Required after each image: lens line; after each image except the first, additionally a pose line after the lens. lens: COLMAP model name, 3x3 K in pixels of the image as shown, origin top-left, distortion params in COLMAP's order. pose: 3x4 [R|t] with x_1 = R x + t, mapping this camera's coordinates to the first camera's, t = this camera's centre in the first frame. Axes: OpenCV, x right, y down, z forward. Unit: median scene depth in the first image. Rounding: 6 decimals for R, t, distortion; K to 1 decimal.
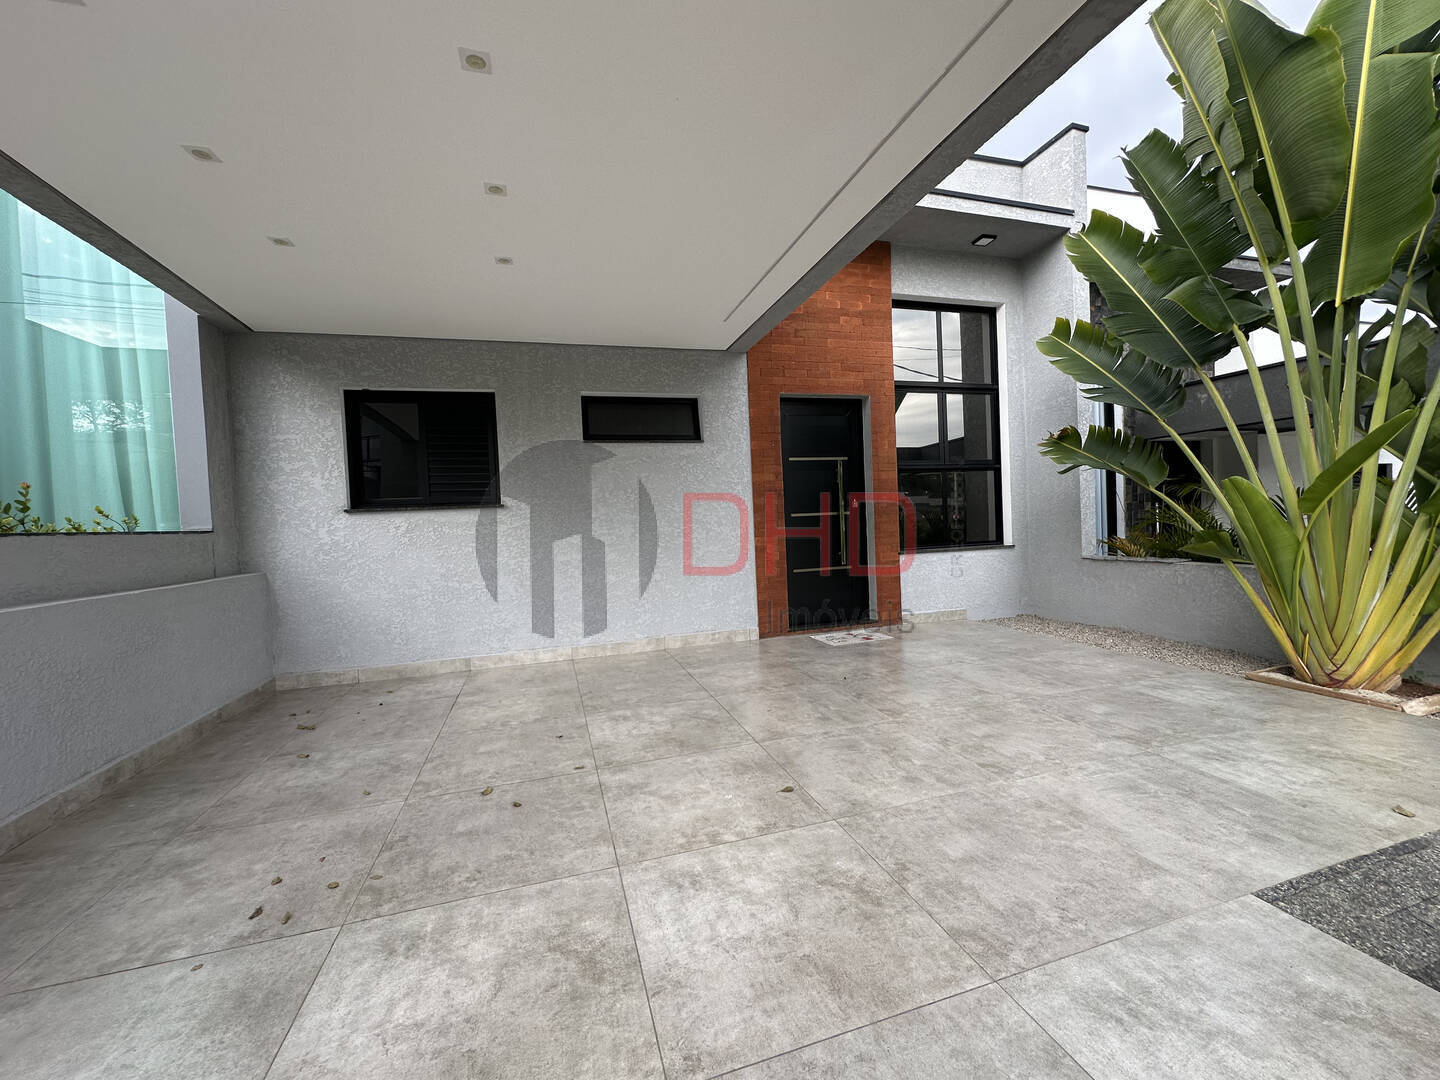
lens RADIAL K [[571.7, 0, 718.2], [0, 571.7, 541.5], [0, 0, 1]] dist [-0.001358, 0.000031]
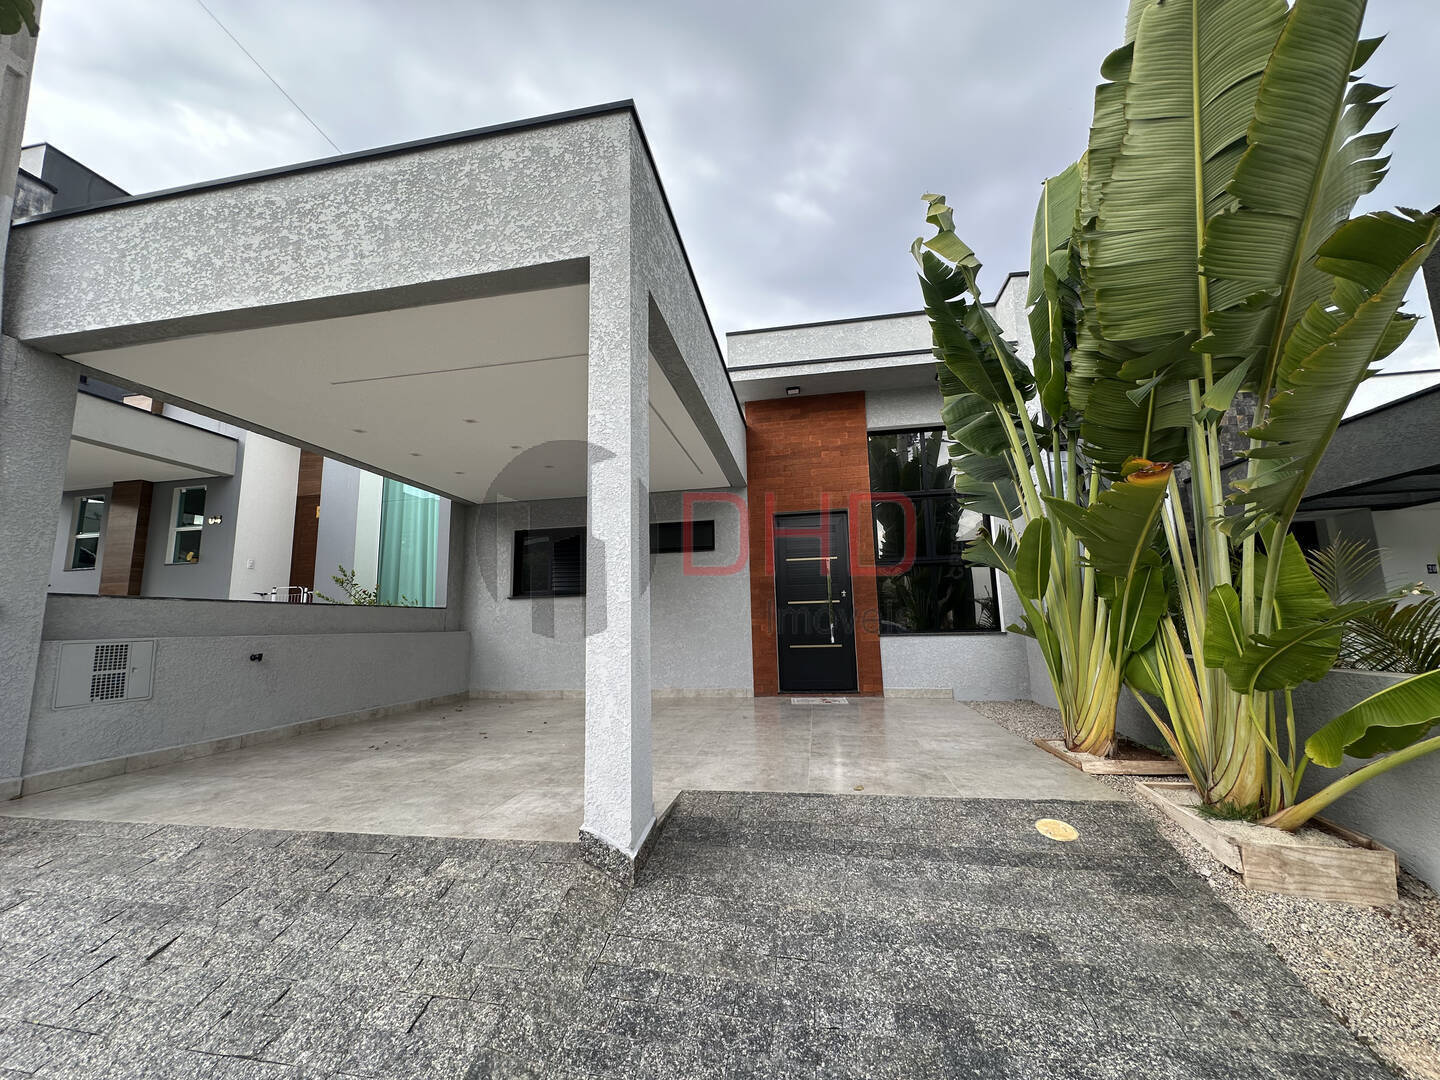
lens RADIAL K [[571.7, 0, 719.0], [0, 571.7, 543.2], [0, 0, 1]] dist [-0.001358, 0.000031]
pose [[0.893480, -0.042078, -0.447127, 0.607621], [-0.030023, 0.987778, -0.152950, 0.024815], [0.448098, 0.150082, 0.881297, -0.246523]]
